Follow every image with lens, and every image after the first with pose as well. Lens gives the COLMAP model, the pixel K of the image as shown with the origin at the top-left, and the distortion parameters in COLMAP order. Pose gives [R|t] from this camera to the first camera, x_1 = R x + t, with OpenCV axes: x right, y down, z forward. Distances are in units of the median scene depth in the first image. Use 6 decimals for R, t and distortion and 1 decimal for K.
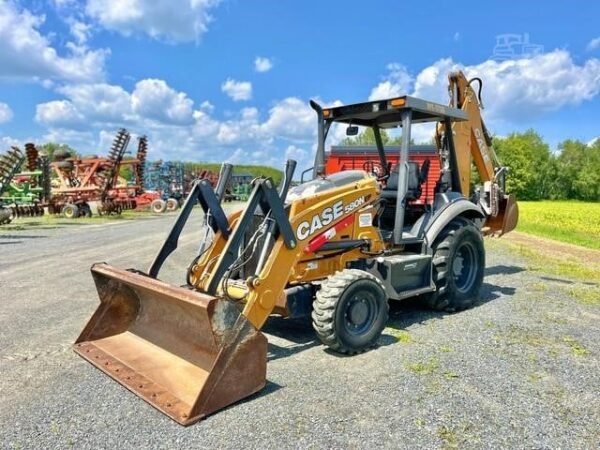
lens RADIAL K [[460.8, 0, 299.8], [0, 460.8, 228.9], [0, 0, 1]] dist [0.034098, -0.003337]
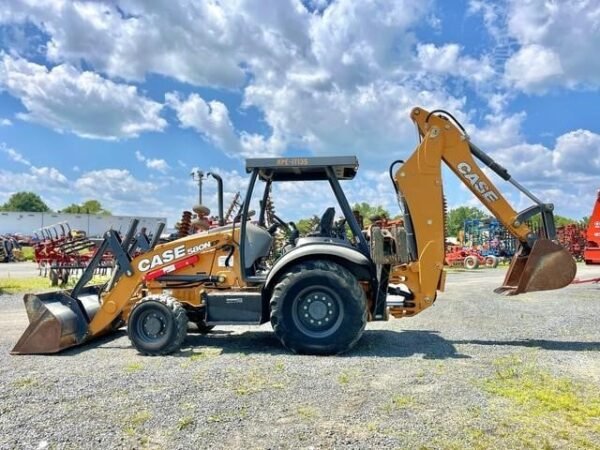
lens RADIAL K [[456.1, 0, 302.1], [0, 456.1, 225.6], [0, 0, 1]] dist [0.007827, -0.002261]
pose [[0.656476, -0.045996, -0.752943, 1.205206], [-0.055190, 0.992536, -0.108752, 0.007791], [0.752325, 0.112948, 0.649037, 0.348154]]
